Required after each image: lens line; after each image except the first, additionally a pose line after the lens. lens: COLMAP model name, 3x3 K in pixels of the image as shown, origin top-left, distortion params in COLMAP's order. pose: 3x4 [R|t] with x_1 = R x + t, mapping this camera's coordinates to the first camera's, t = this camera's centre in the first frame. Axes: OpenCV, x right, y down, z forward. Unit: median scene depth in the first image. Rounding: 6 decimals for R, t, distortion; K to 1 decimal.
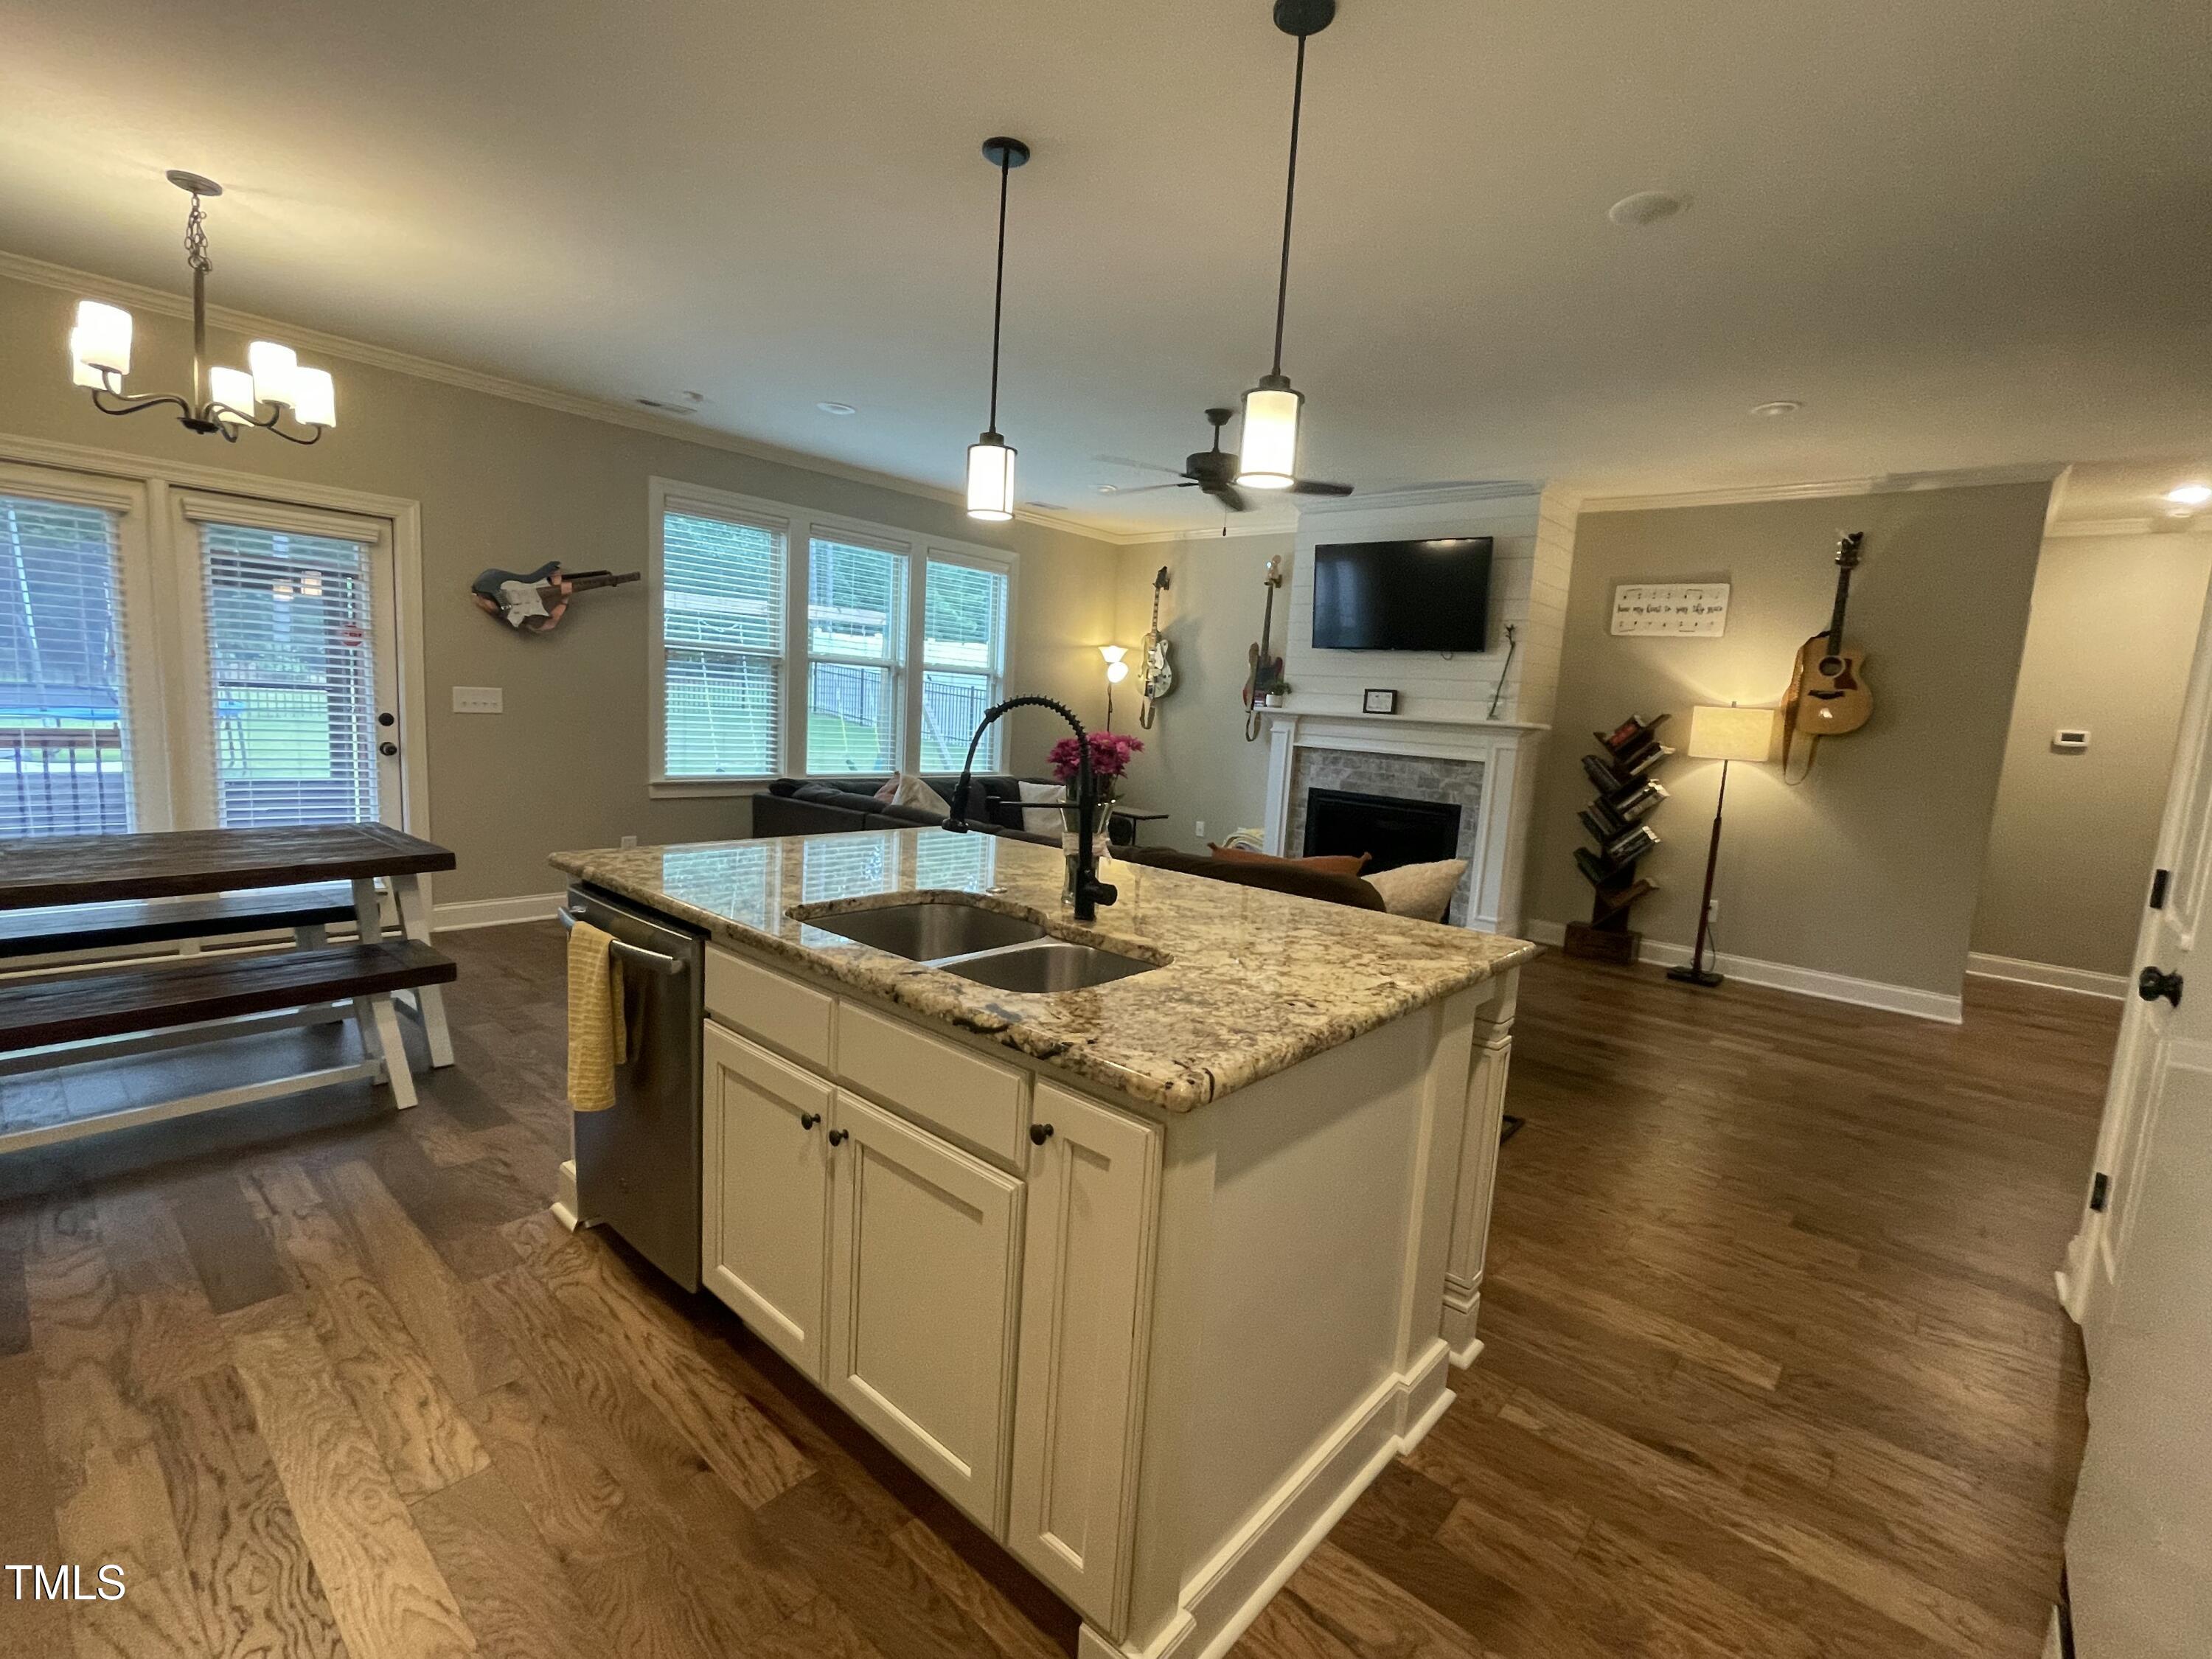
lens RADIAL K [[1000.5, 0, 1105.3], [0, 1000.5, 838.3], [0, 0, 1]] dist [-0.008572, 0.004743]
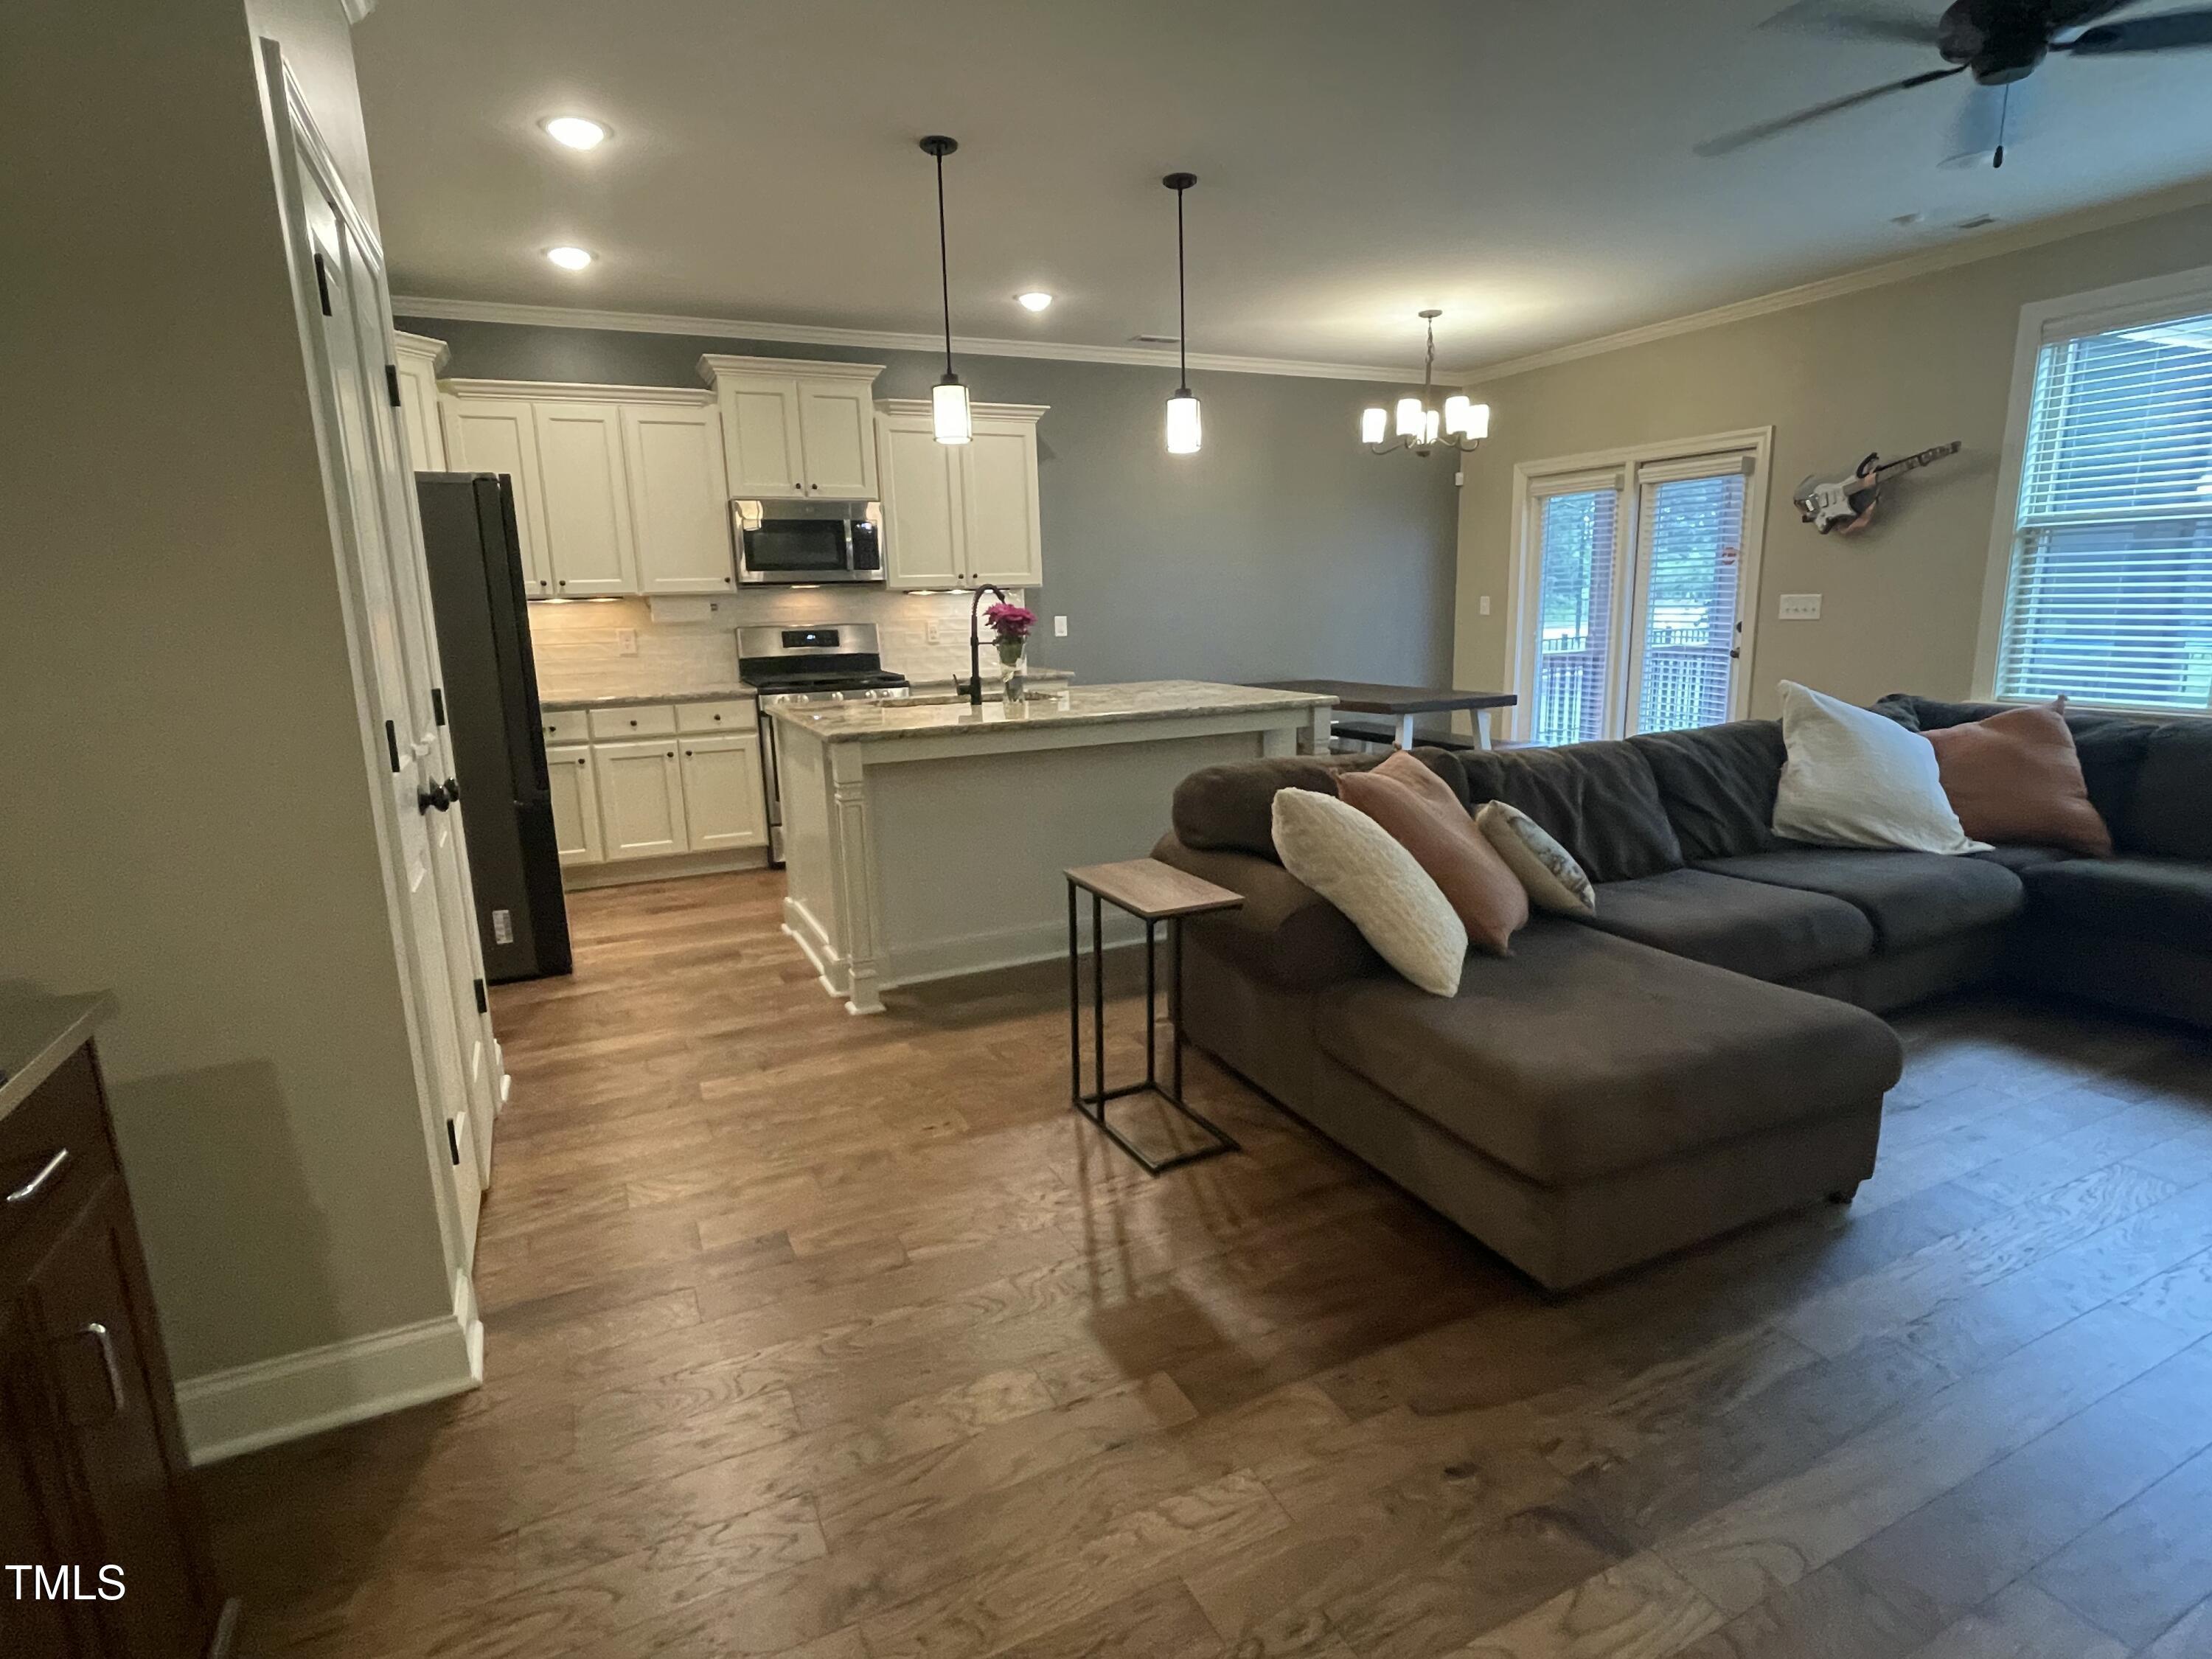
lens RADIAL K [[1133.6, 0, 1116.3], [0, 1133.6, 833.7], [0, 0, 1]] dist [-0.007499, 0.005325]
pose [[-0.387762, 0.136214, -0.911639, 0.674491], [-0.124376, 0.972244, 0.198173, -0.050323], [0.913330, 0.190230, -0.360058, 0.751860]]
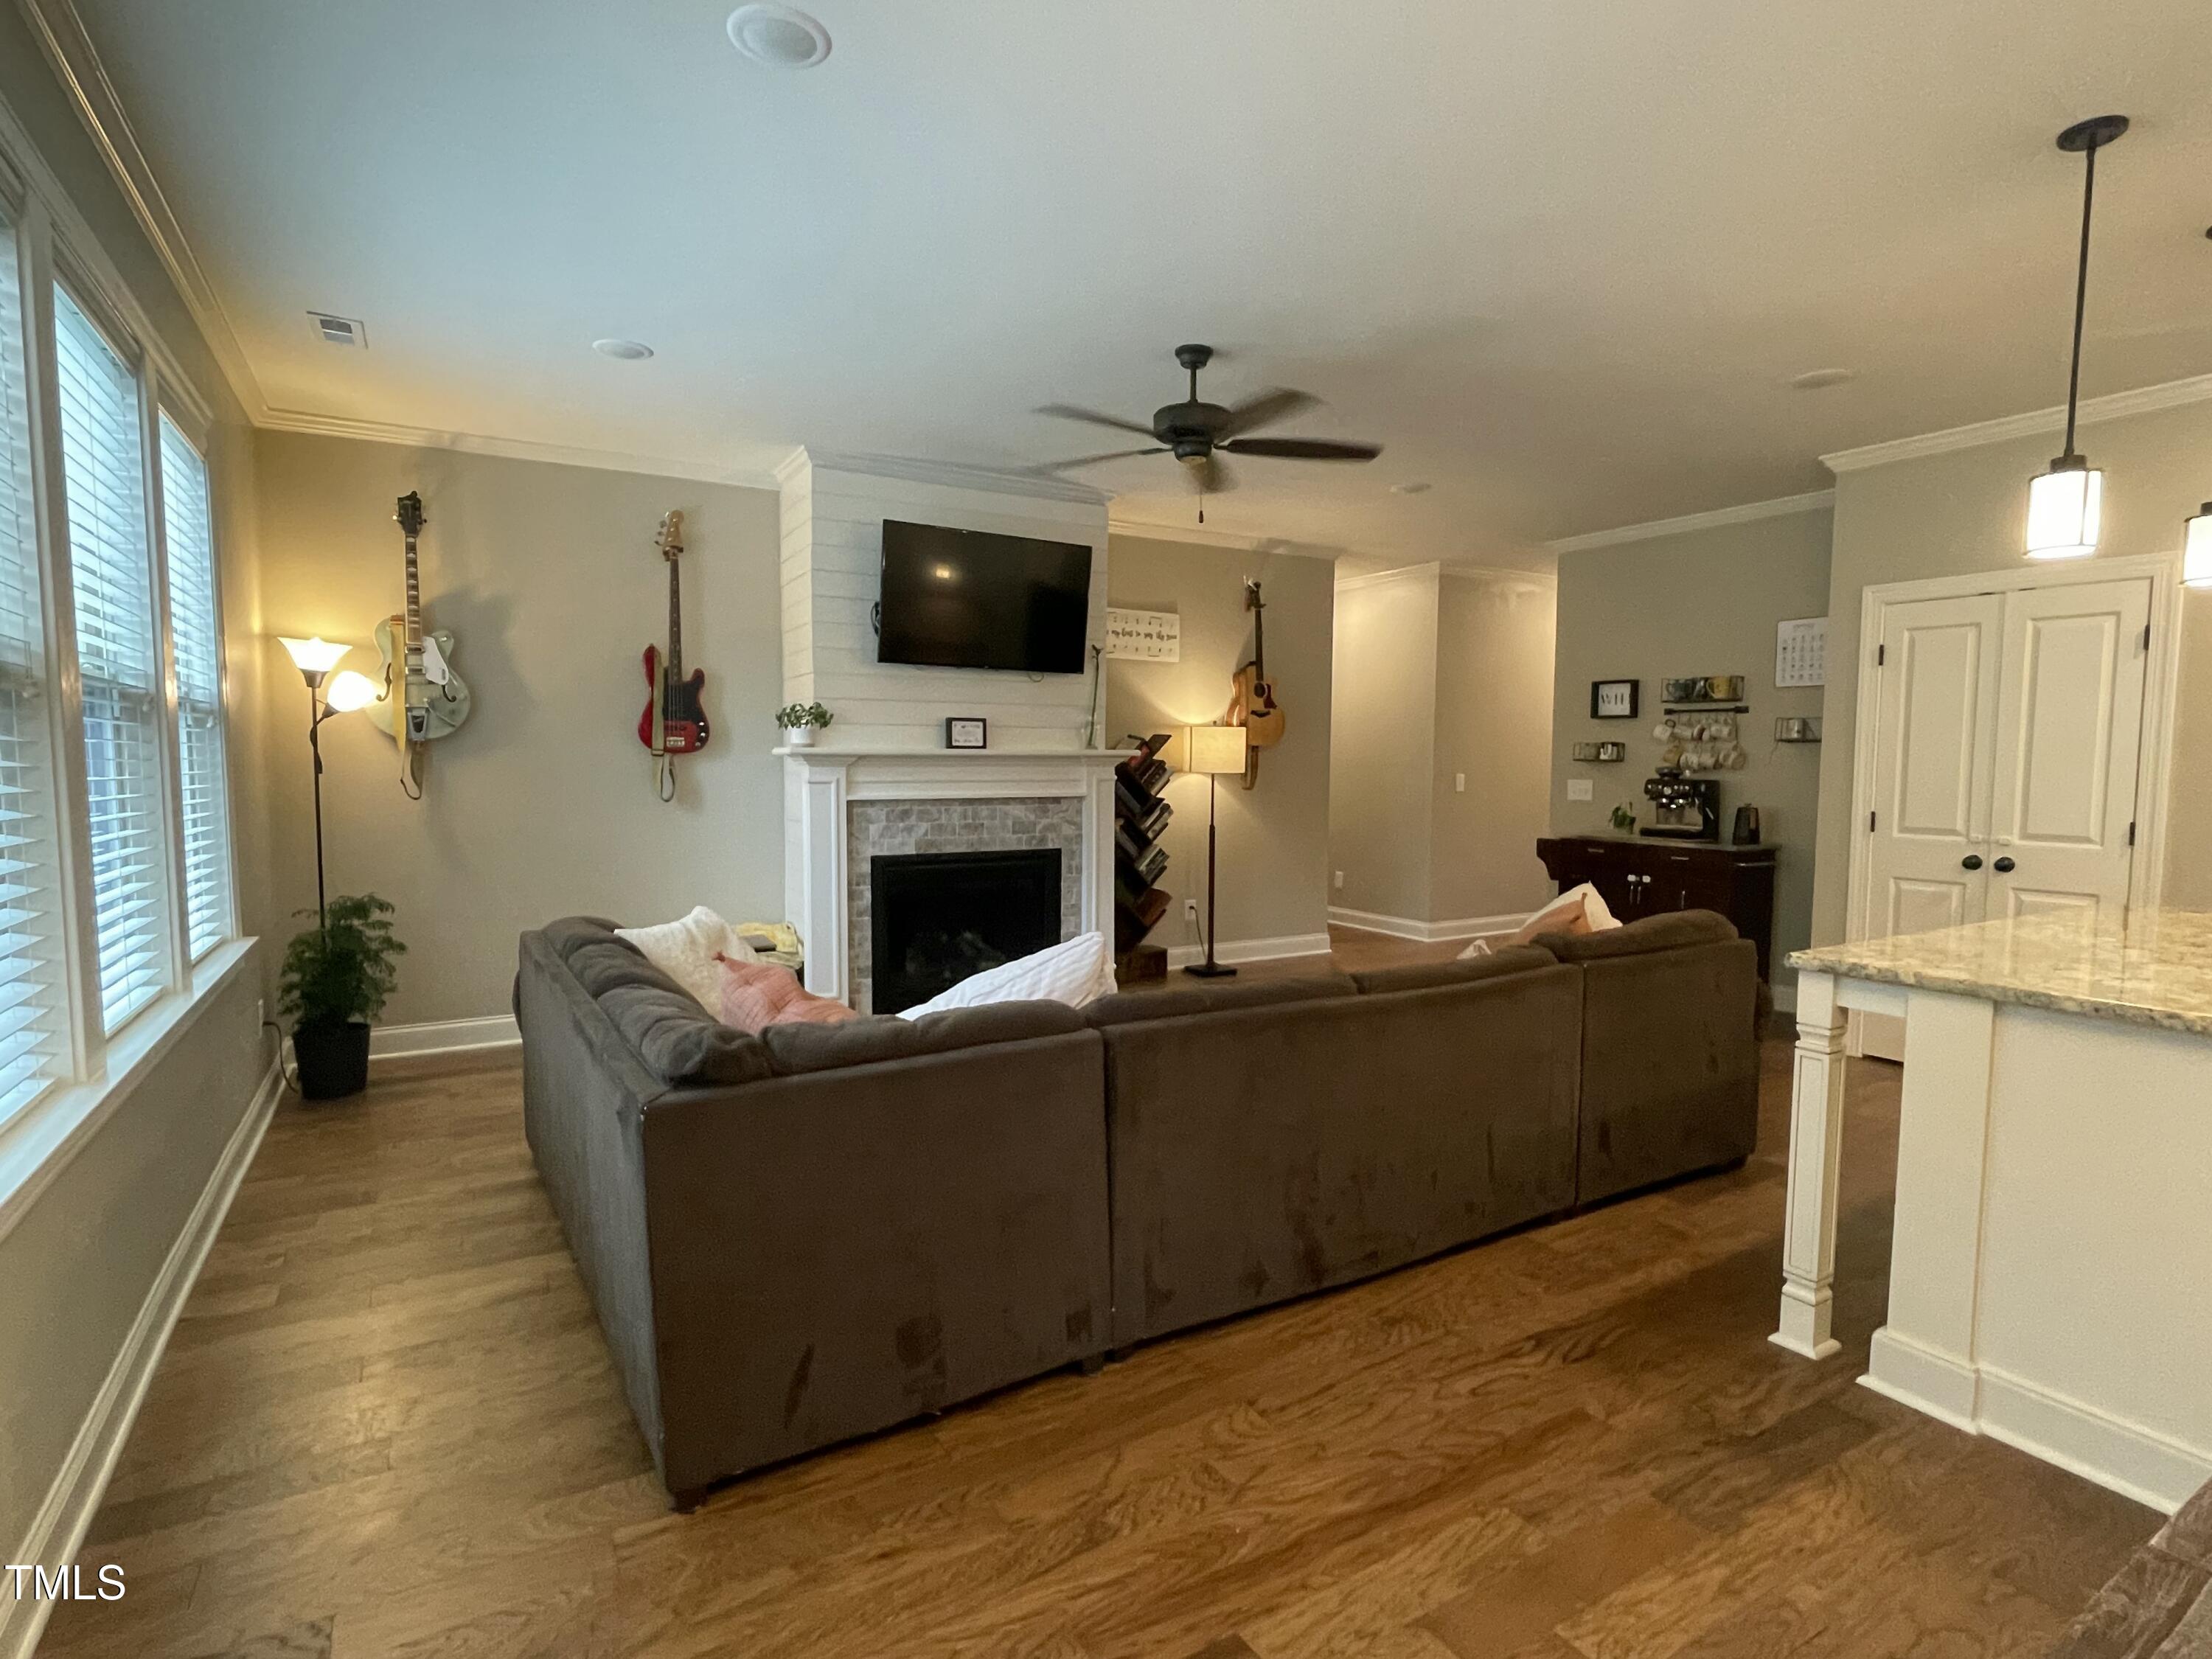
lens RADIAL K [[1133.6, 0, 1117.7], [0, 1133.6, 840.3], [0, 0, 1]] dist [-0.007499, 0.005325]
pose [[0.299536, -0.131146, 0.945029, -0.614891], [0.141623, 0.985646, 0.091894, -0.135242], [-0.943515, 0.106312, 0.313810, 0.703819]]
